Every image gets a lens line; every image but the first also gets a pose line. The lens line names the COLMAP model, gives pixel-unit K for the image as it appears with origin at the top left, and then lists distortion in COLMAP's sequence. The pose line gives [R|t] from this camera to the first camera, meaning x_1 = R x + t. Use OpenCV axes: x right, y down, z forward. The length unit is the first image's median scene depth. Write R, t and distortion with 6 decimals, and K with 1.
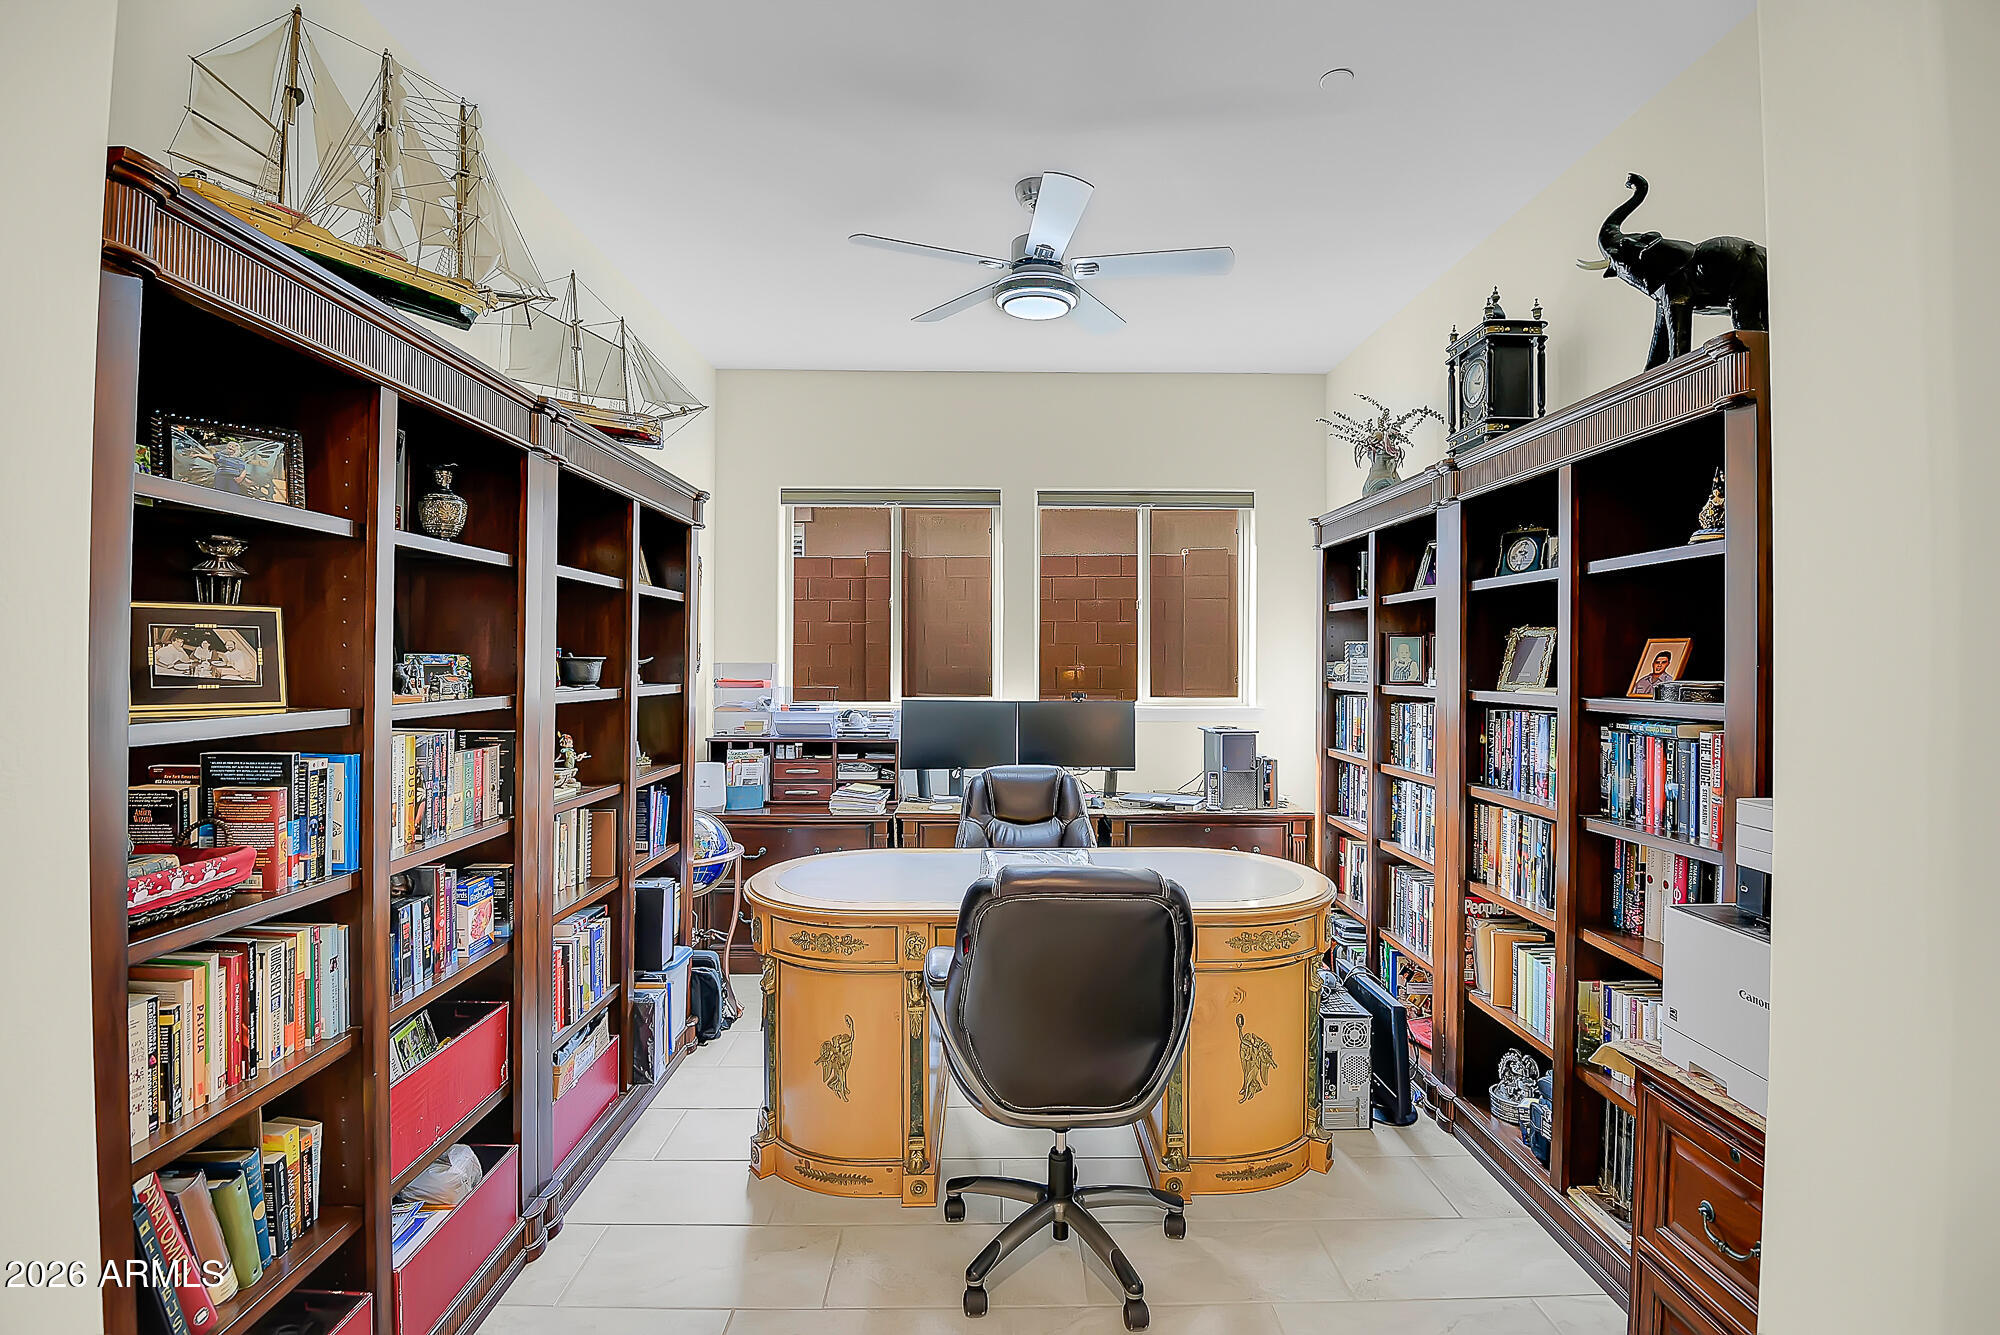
lens RADIAL K [[942.1, 0, 996.5], [0, 942.1, 667.0], [0, 0, 1]] dist [-0.015607, -0.006152]
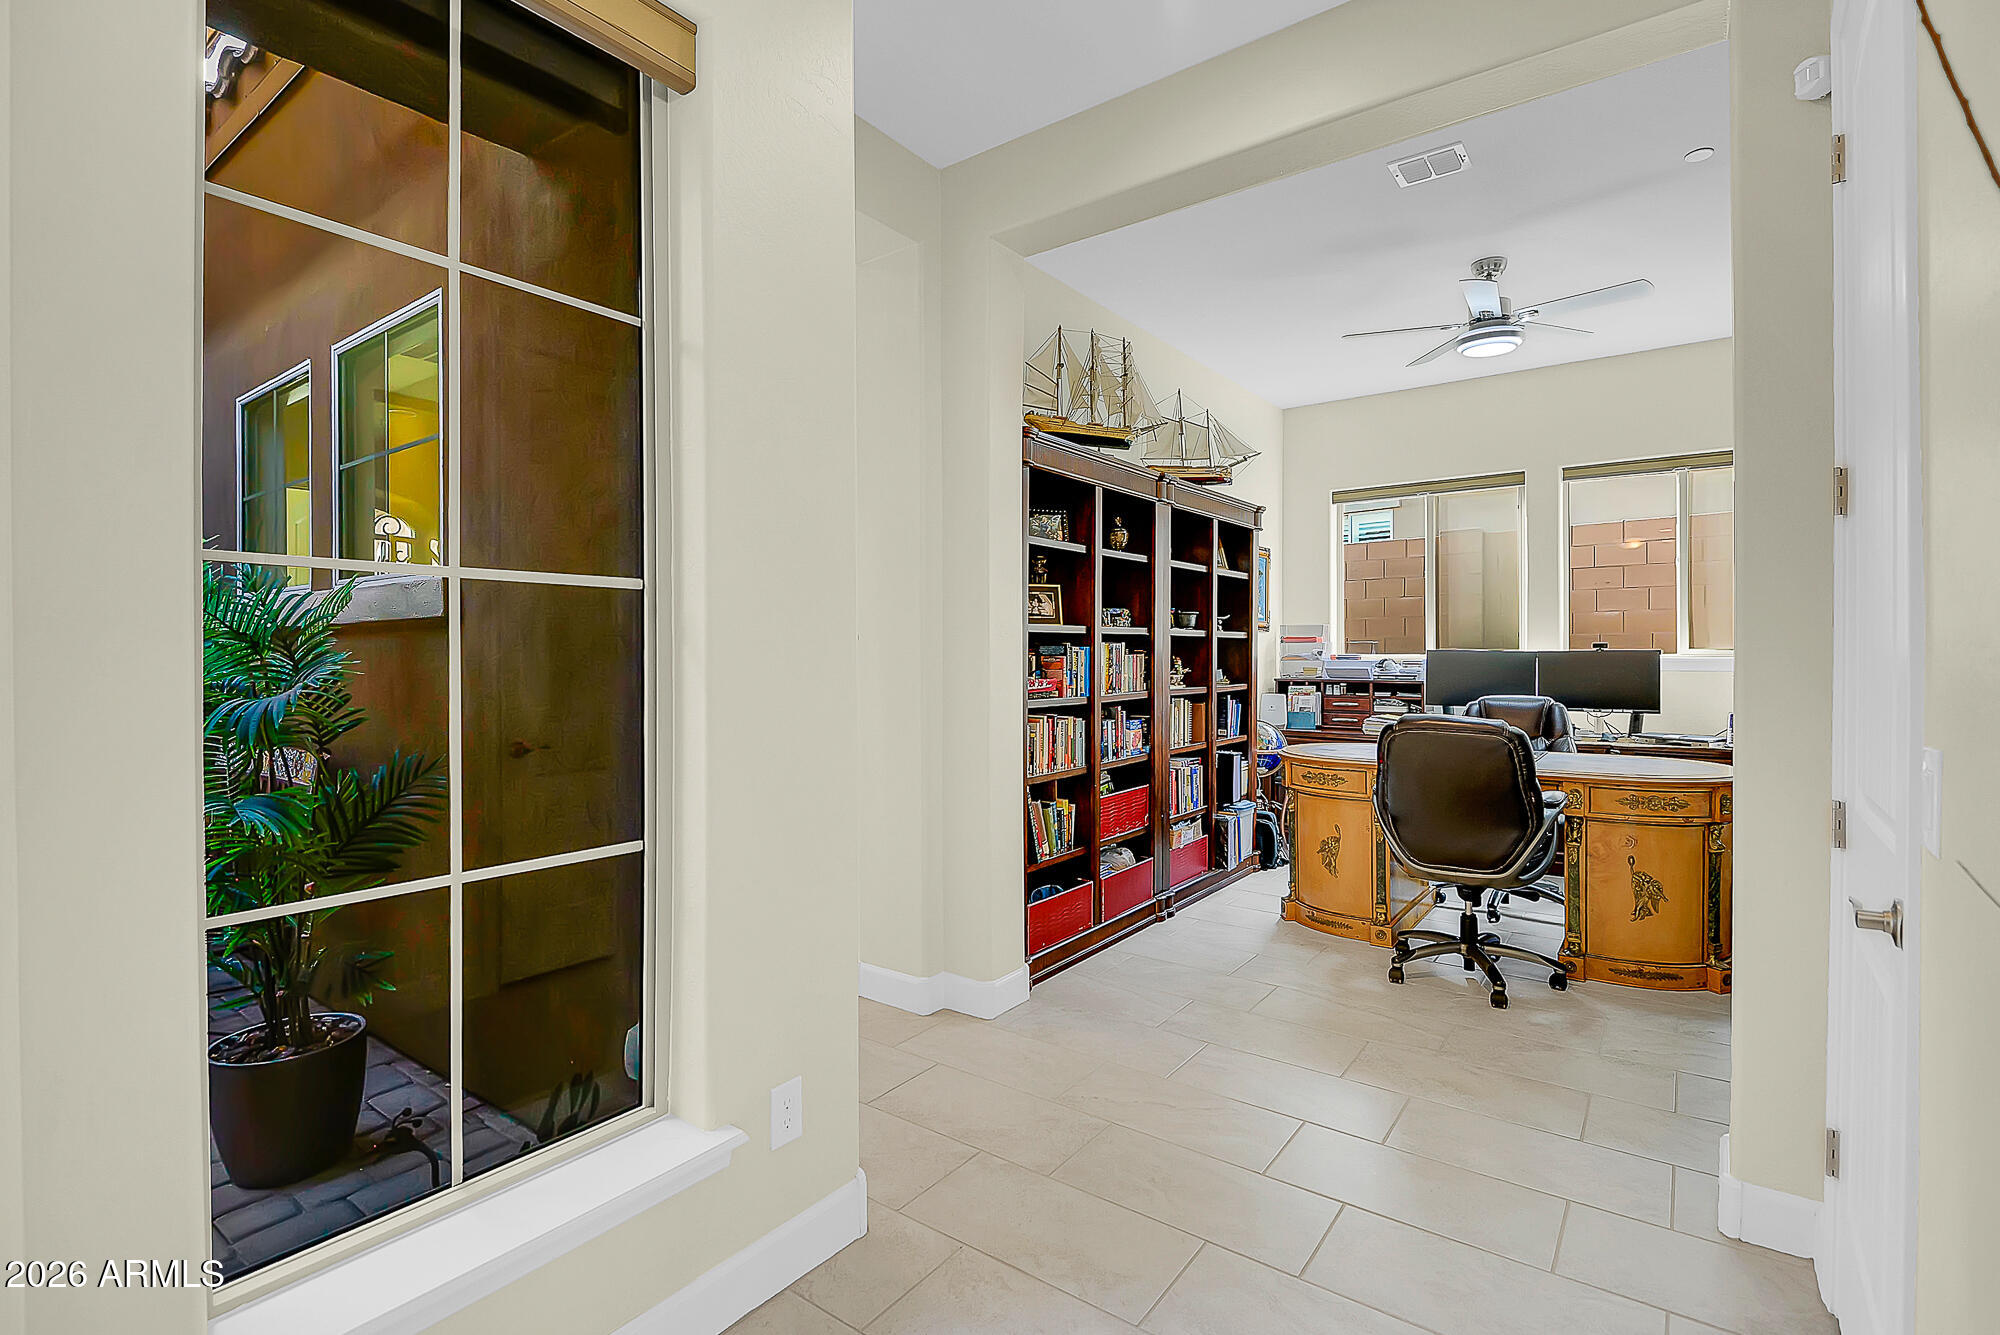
lens RADIAL K [[942.1, 0, 991.3], [0, 942.1, 661.5], [0, 0, 1]] dist [-0.015607, -0.006152]
pose [[0.801010, -0.006988, -0.598610, 0.339956], [0.007585, 0.999970, -0.001523, 0.086709], [0.598603, -0.003321, 0.801039, -0.664444]]
